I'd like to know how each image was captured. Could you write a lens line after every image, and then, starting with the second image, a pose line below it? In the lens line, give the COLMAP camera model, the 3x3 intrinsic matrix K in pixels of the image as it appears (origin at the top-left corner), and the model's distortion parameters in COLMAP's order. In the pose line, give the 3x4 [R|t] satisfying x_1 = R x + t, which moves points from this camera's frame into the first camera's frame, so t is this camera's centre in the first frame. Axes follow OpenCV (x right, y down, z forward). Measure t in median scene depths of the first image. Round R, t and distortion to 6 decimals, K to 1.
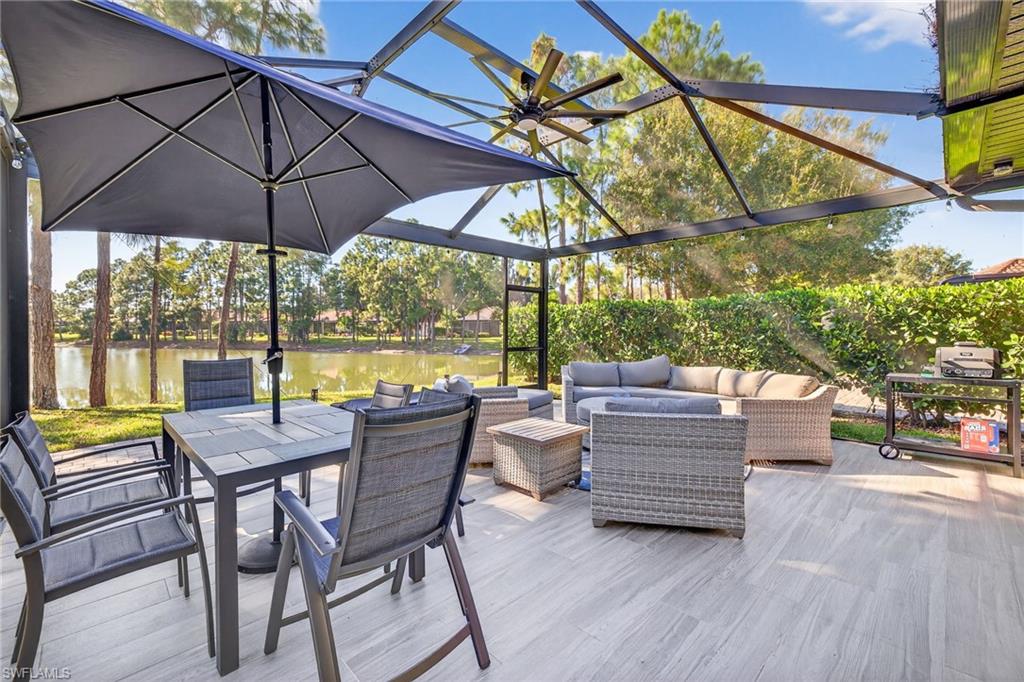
lens RADIAL K [[431.6, 0, 508.2], [0, 431.6, 334.7], [0, 0, 1]] dist [0.006549, -0.000317]
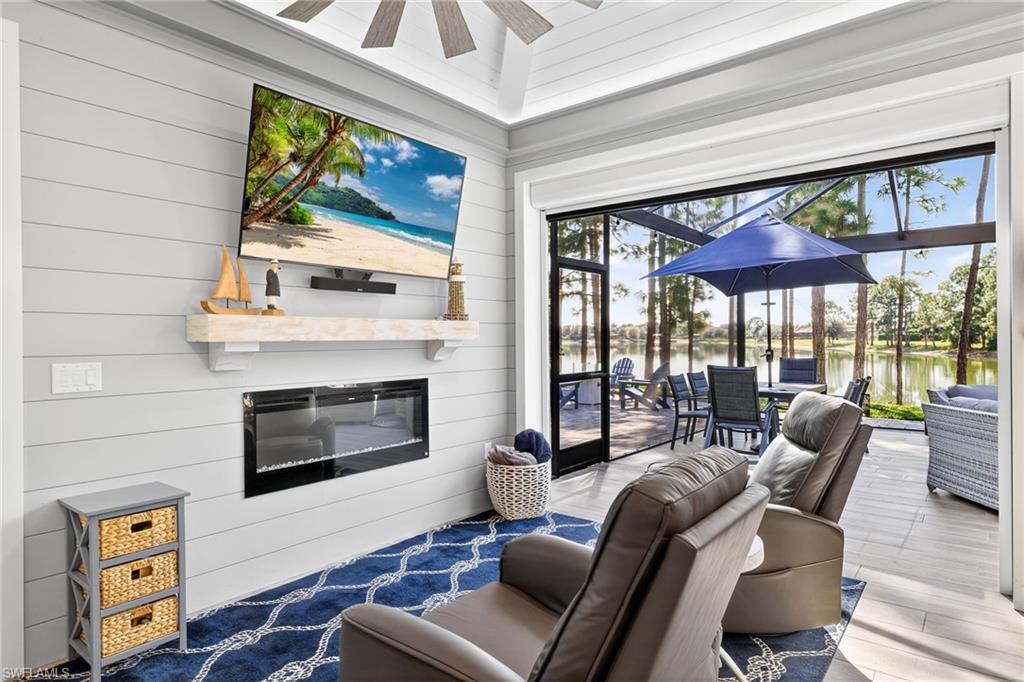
lens RADIAL K [[587.9, 0, 510.0], [0, 587.9, 341.8], [0, 0, 1]] dist [-0.000114, 0.006294]
pose [[0.124270, 0.002980, -0.992244, 0.259594], [-0.004527, 0.999987, 0.002436, -0.001352], [0.992238, 0.004189, 0.124282, -0.071593]]
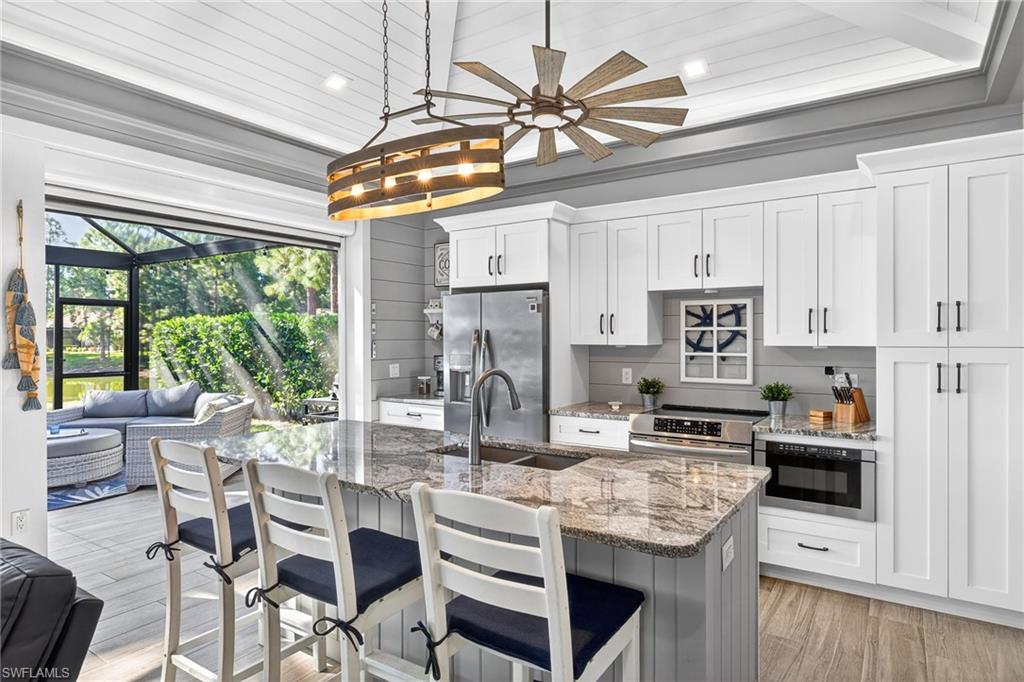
lens RADIAL K [[587.9, 0, 516.4], [0, 587.9, 338.9], [0, 0, 1]] dist [-0.000114, 0.006294]
pose [[0.976744, -0.005171, 0.214348, 0.235789], [0.007218, 0.999935, -0.008771, -0.008018], [-0.214288, 0.010114, 0.976718, -0.113305]]
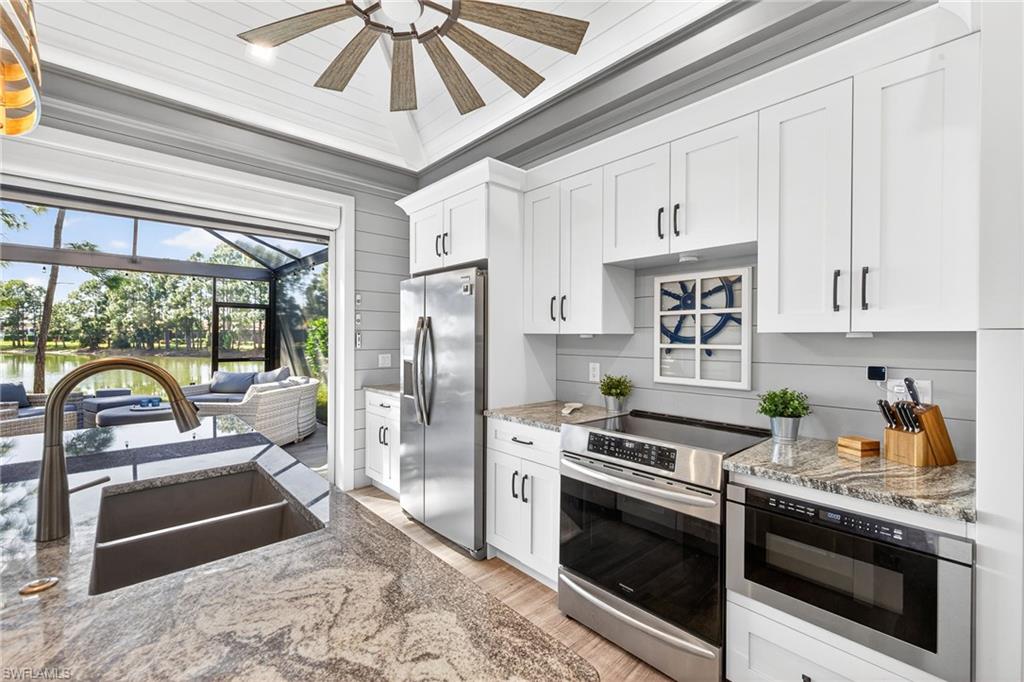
lens RADIAL K [[431.6, 0, 513.6], [0, 431.6, 339.6], [0, 0, 1]] dist [0.006549, -0.000317]
pose [[0.999566, 0.002179, -0.029370, 0.306833], [-0.002441, 0.999958, -0.008890, -0.004480], [0.029350, 0.008958, 0.999529, -0.036463]]
